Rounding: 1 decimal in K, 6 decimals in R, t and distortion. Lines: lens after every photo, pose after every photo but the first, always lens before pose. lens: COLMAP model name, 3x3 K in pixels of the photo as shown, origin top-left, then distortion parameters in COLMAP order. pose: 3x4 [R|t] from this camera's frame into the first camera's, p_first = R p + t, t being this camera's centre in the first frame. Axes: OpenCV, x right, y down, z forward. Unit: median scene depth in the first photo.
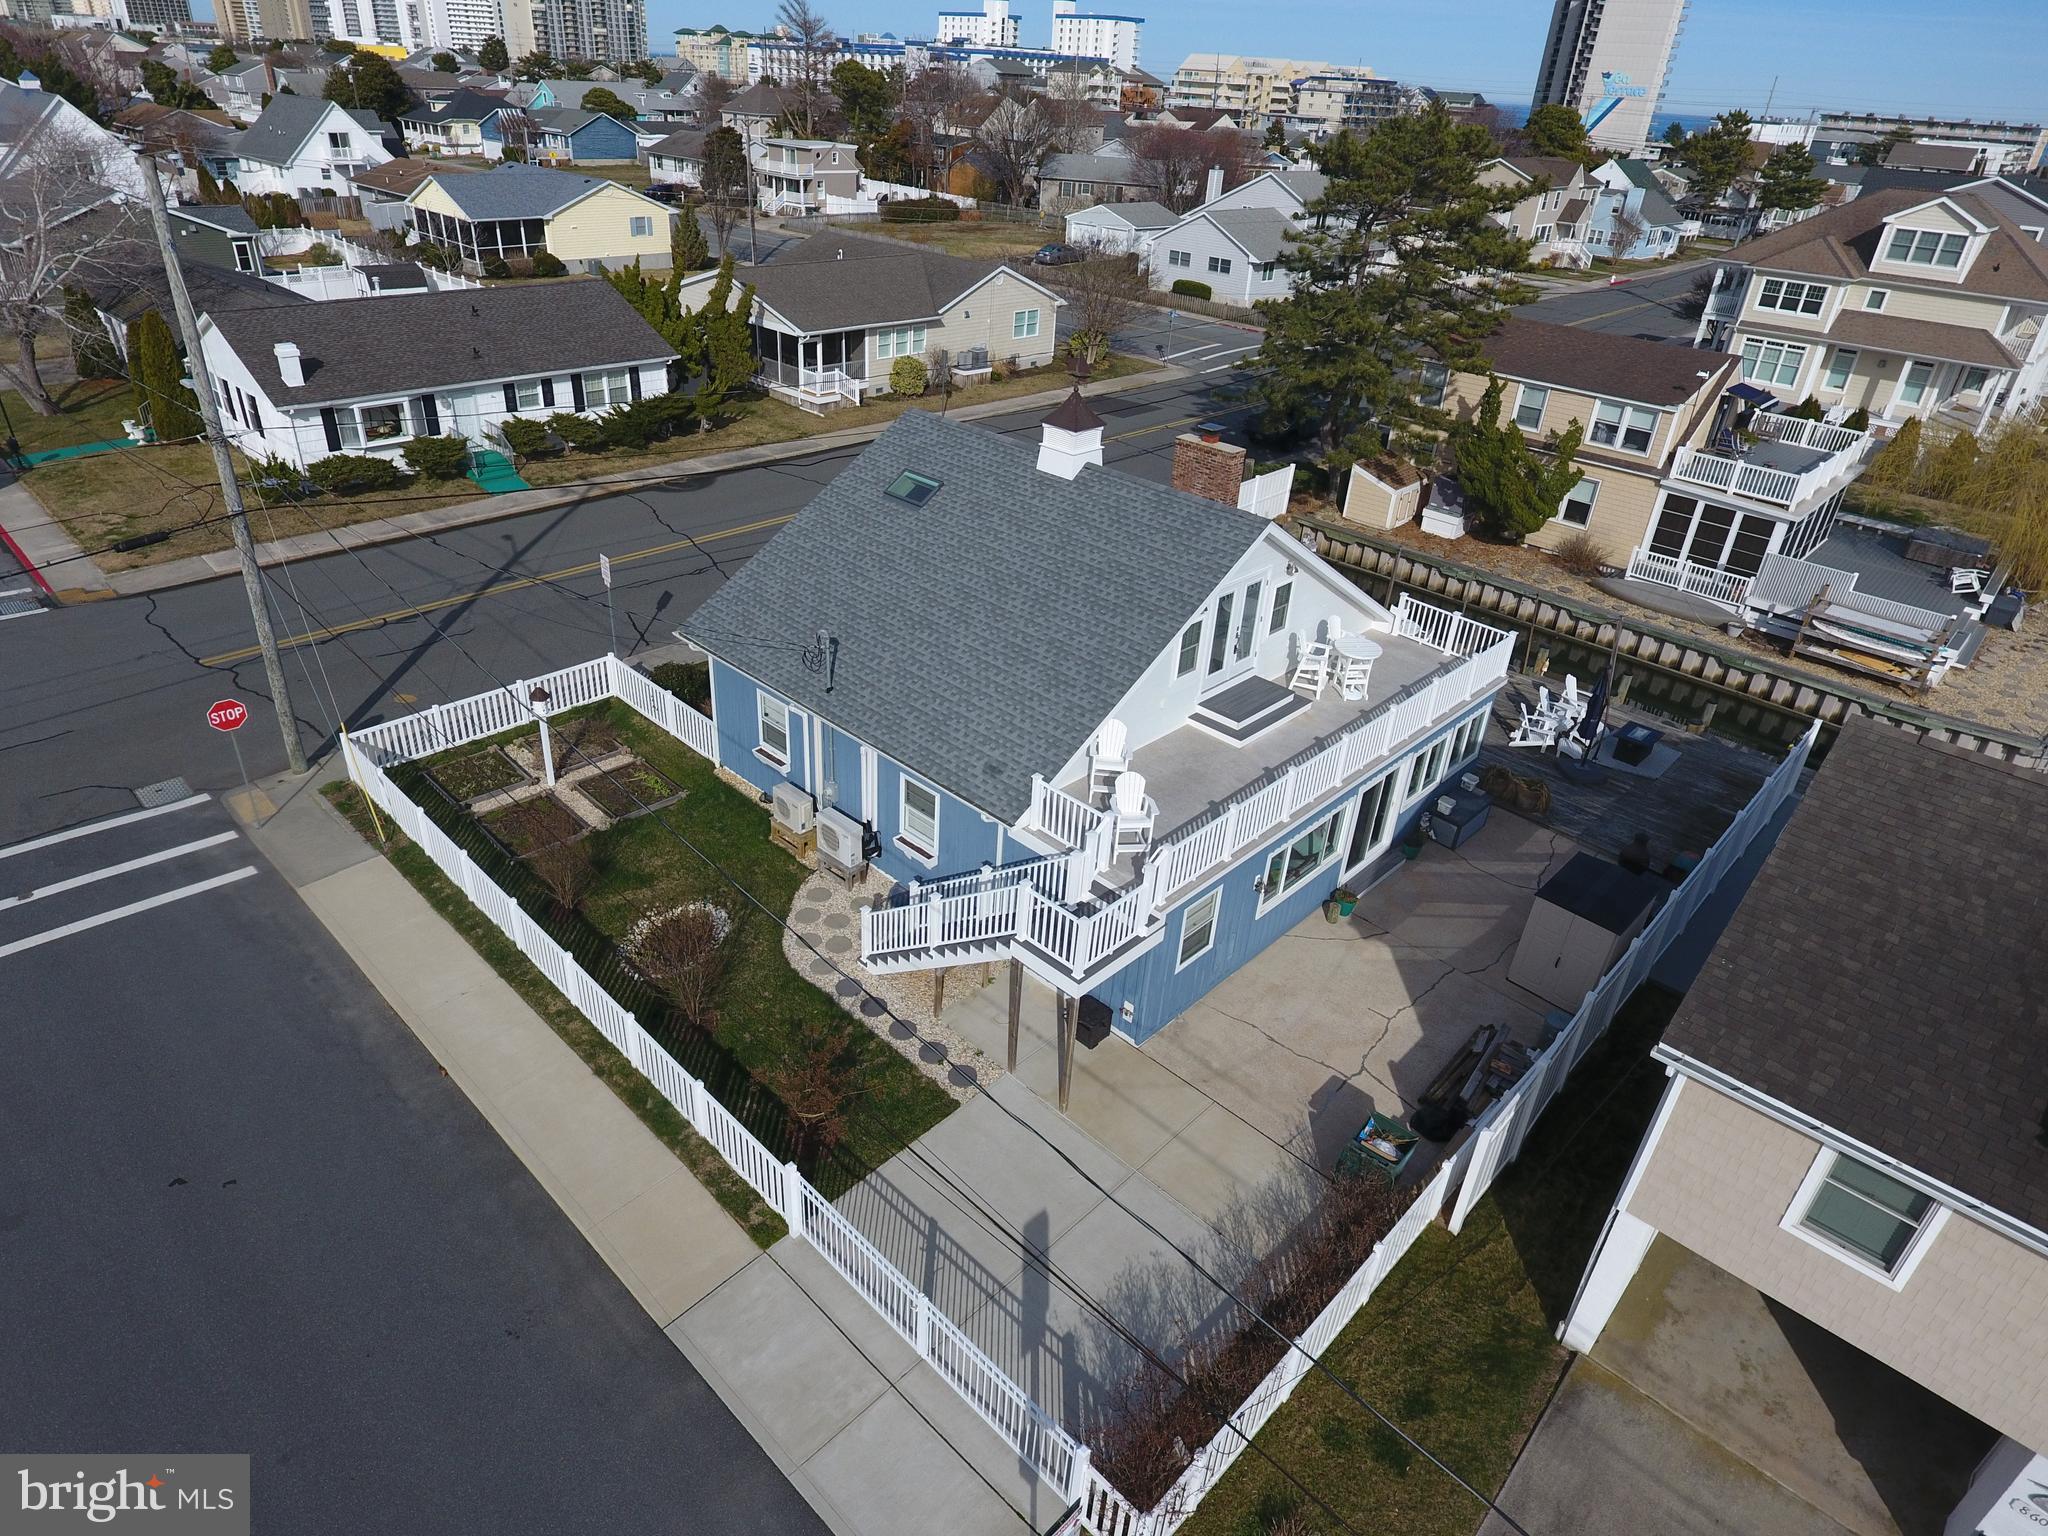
lens RADIAL K [[1193.4, 0, 1009.4], [0, 1193.4, 742.9], [0, 0, 1]] dist [-0.004388, -0.001187]
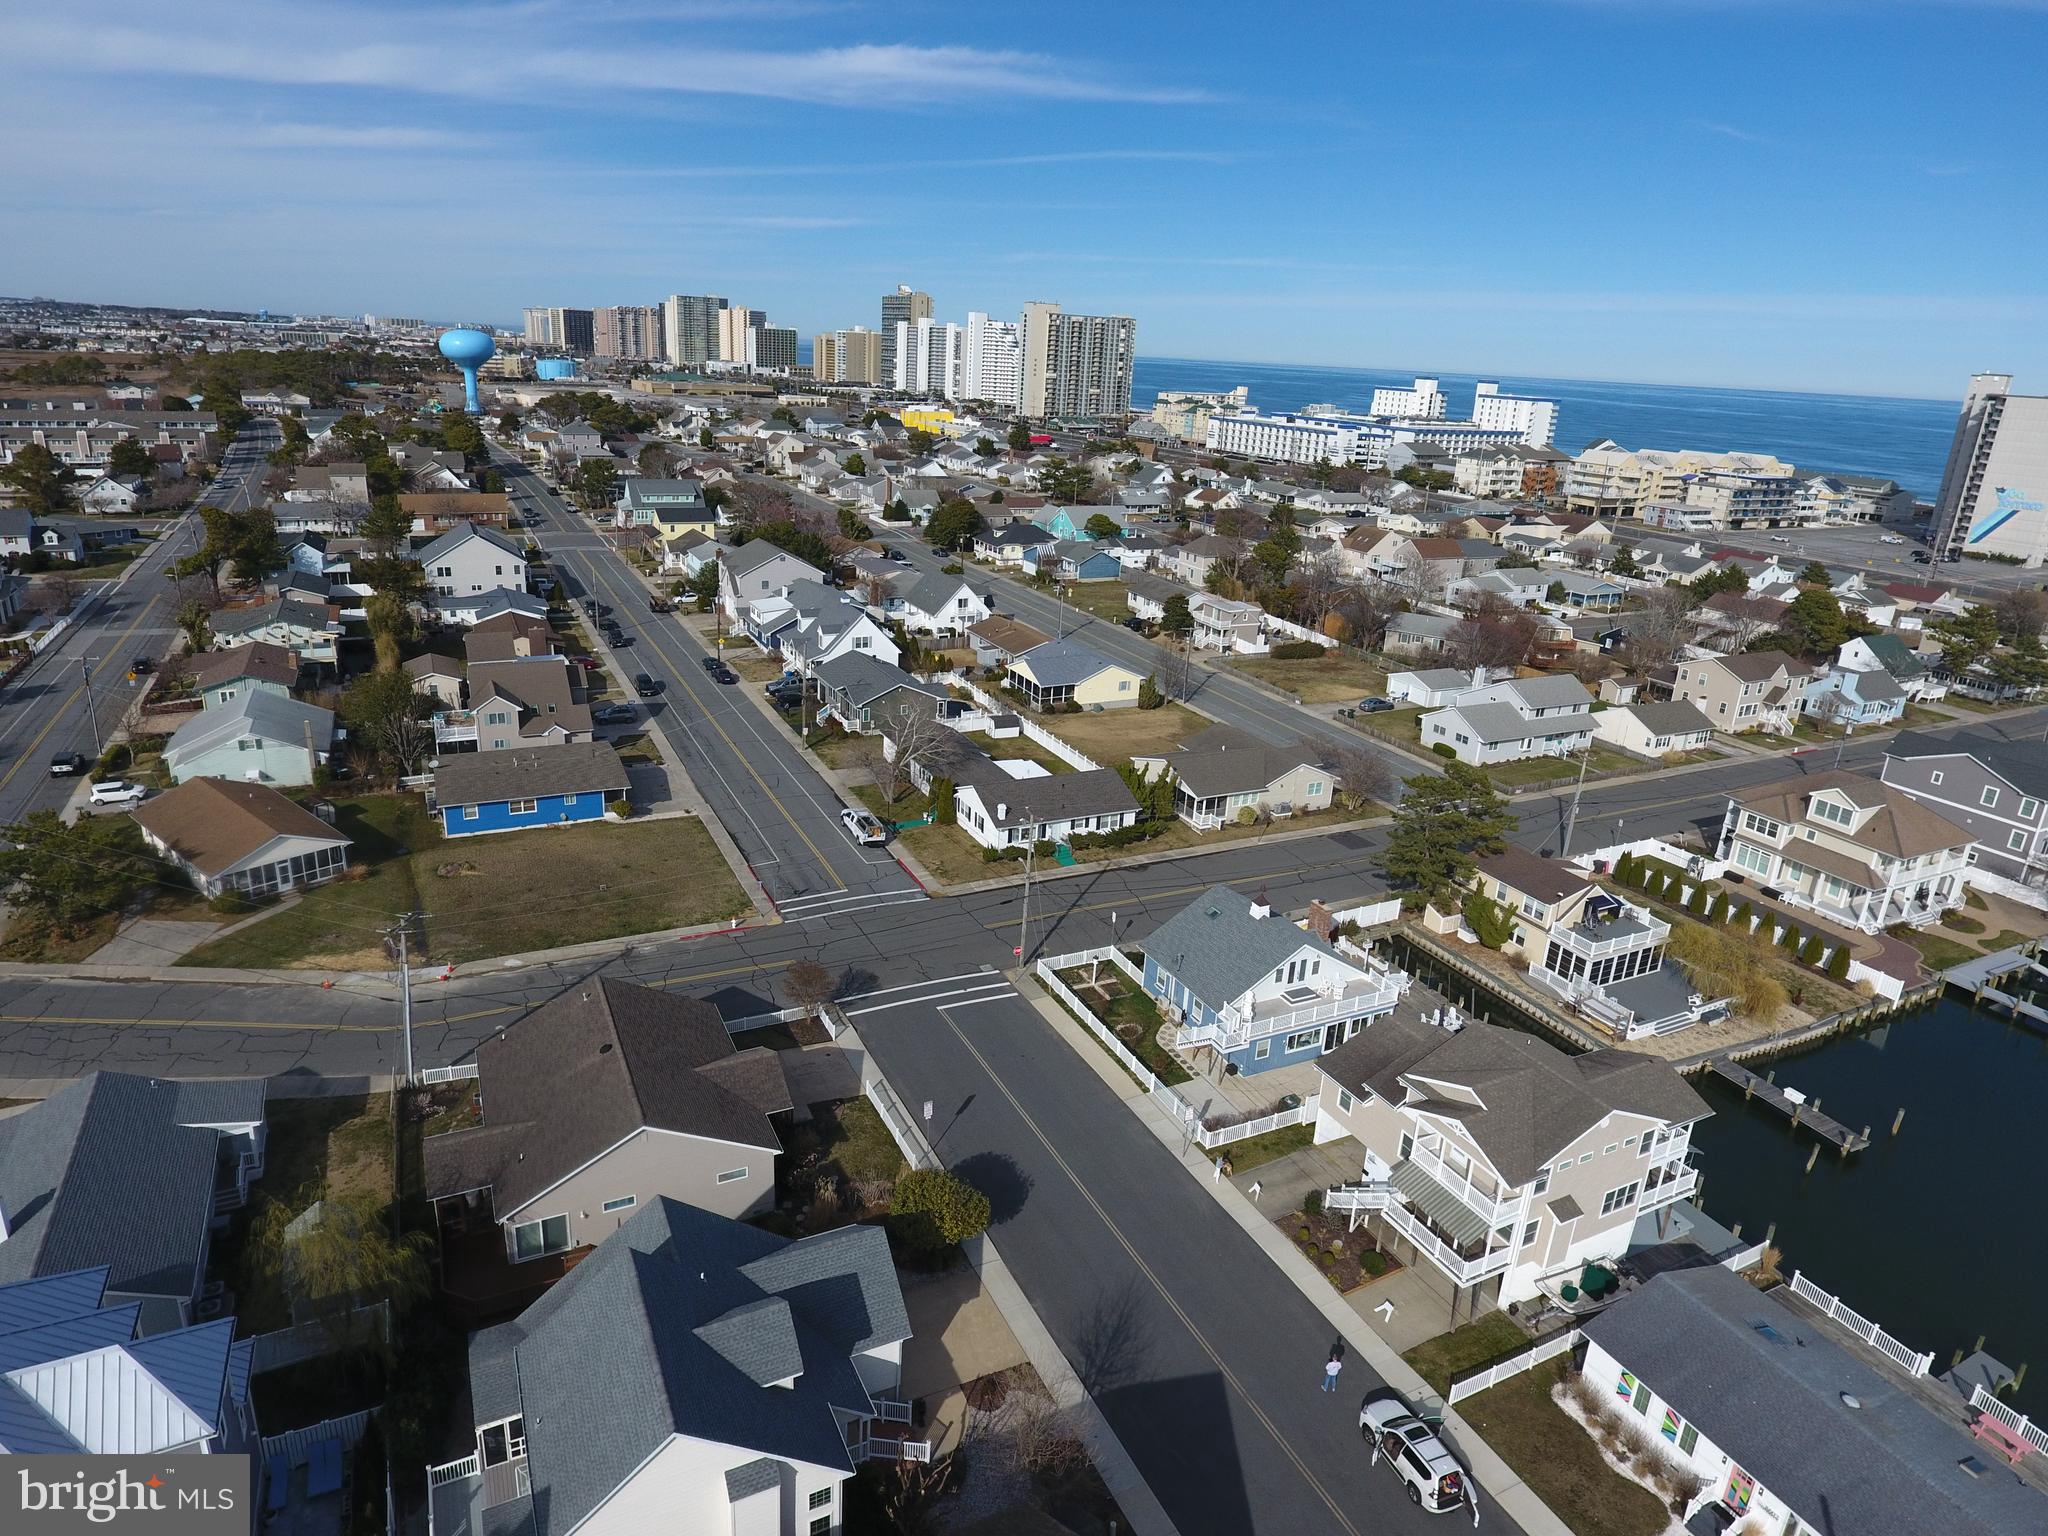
lens RADIAL K [[1193.4, 0, 1009.4], [0, 1193.4, 742.9], [0, 0, 1]] dist [-0.004388, -0.001187]
pose [[0.939484, 0.101851, -0.327104, 0.253011], [-0.167936, 0.969118, -0.180576, 0.013686], [0.298610, 0.224581, 0.927575, -1.402056]]
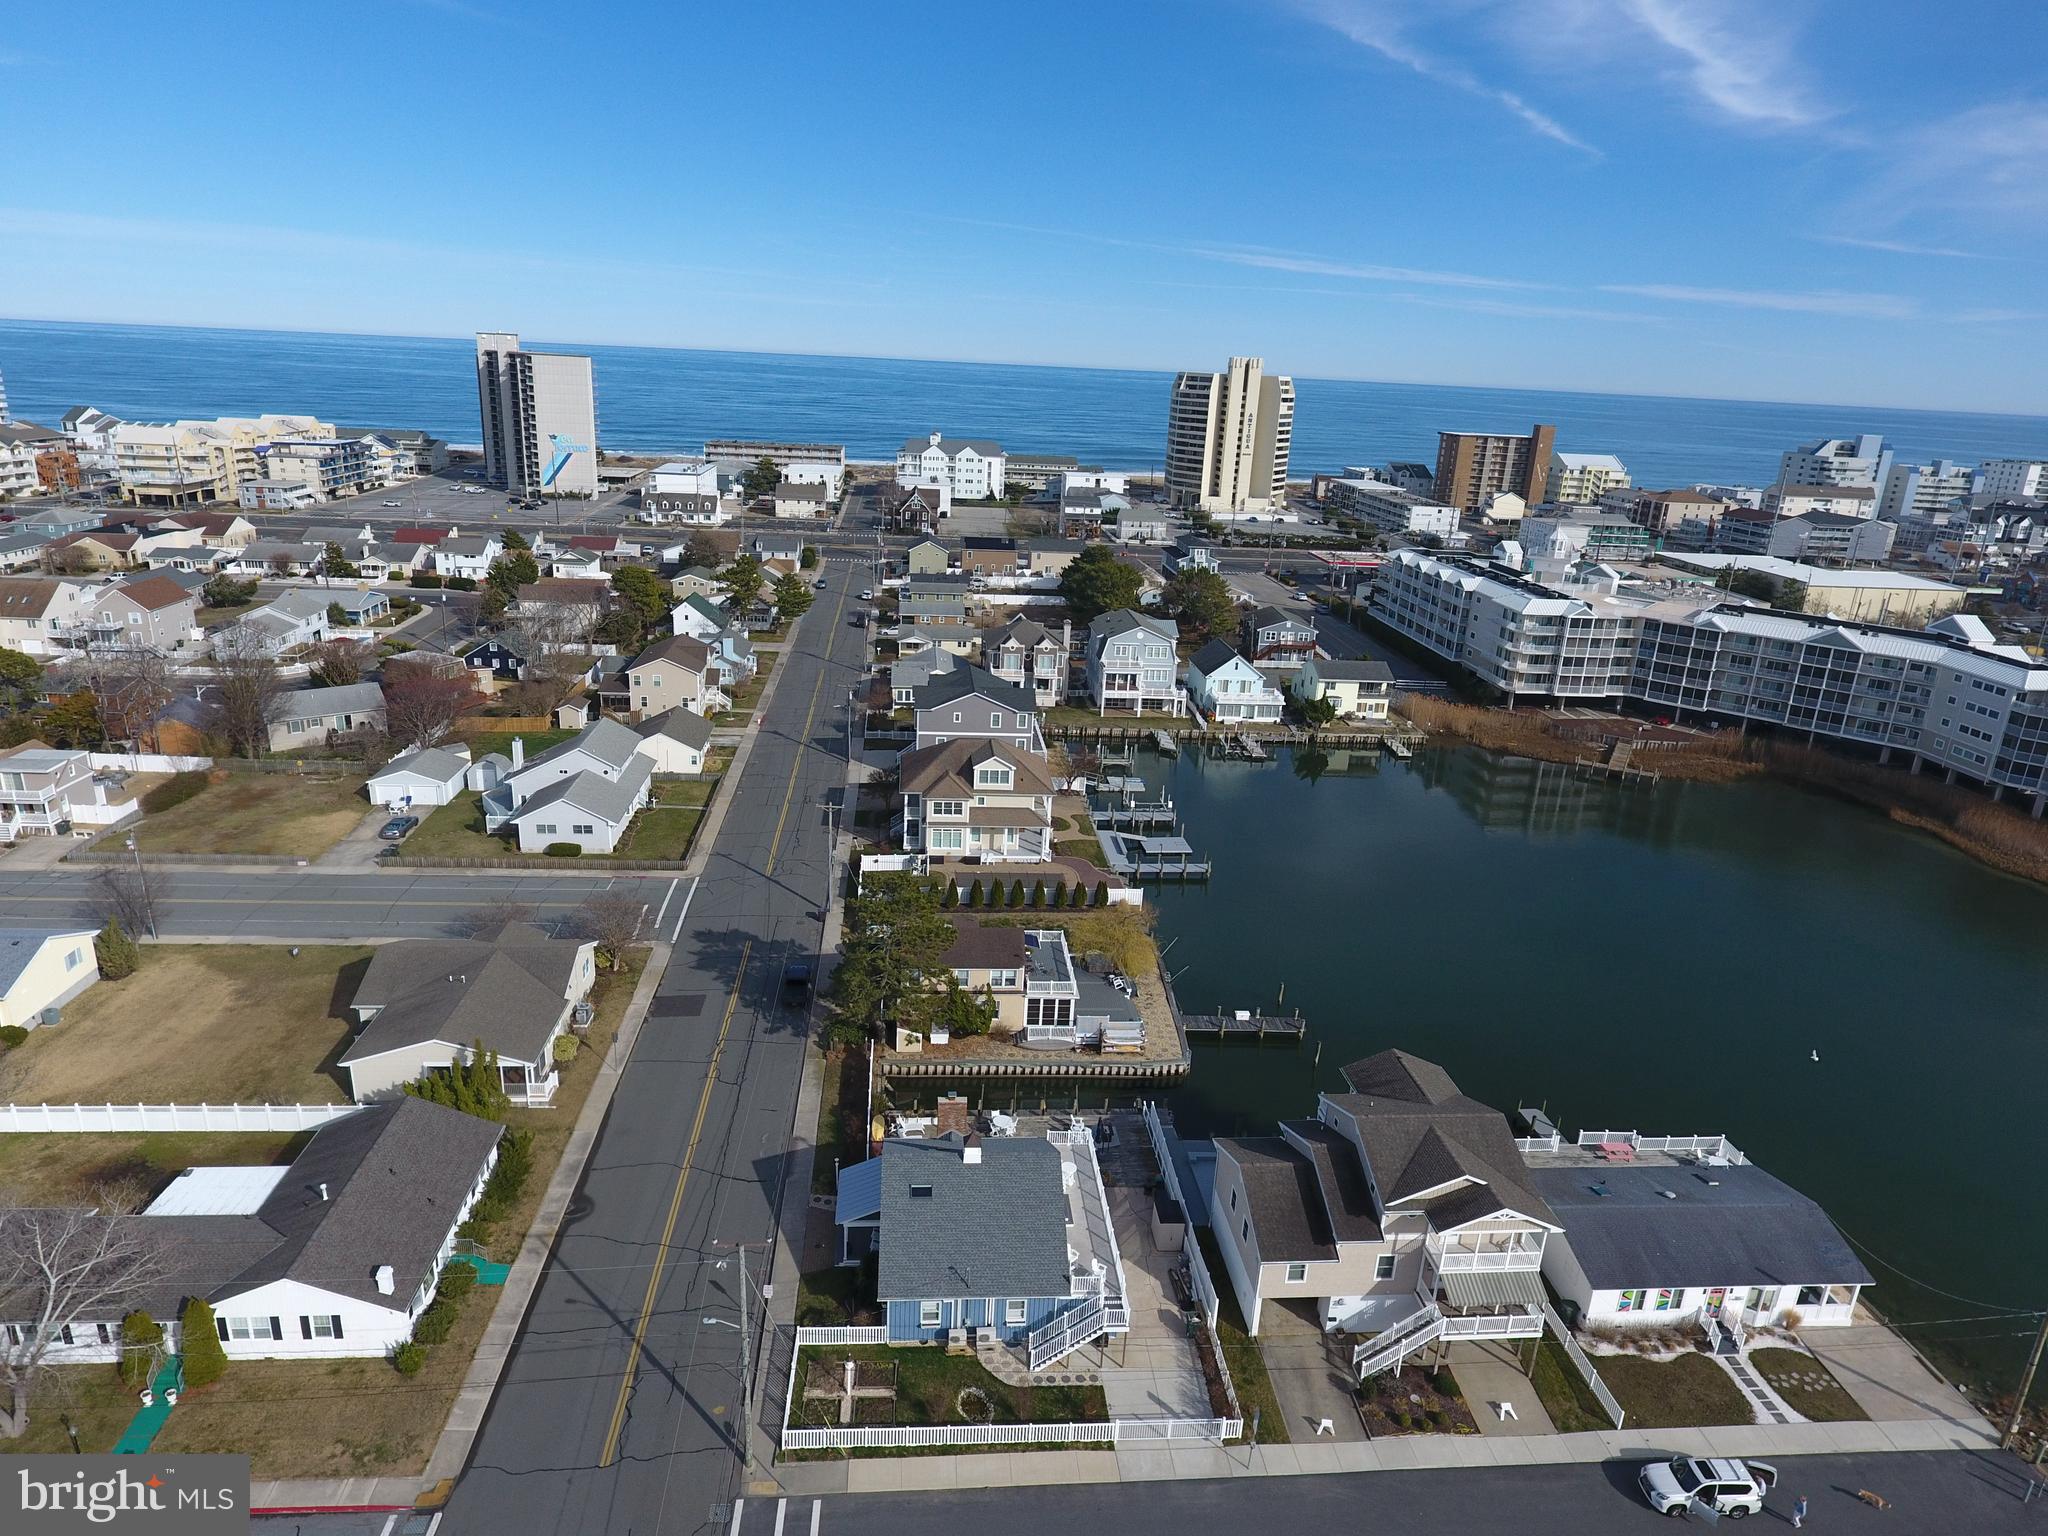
lens RADIAL K [[1193.4, 0, 1009.4], [0, 1193.4, 742.9], [0, 0, 1]] dist [-0.004388, -0.001187]
pose [[0.664208, -0.248897, 0.704896, -0.891514], [0.357681, 0.933815, -0.007307, -0.603754], [-0.656423, 0.256981, 0.709273, -0.683101]]
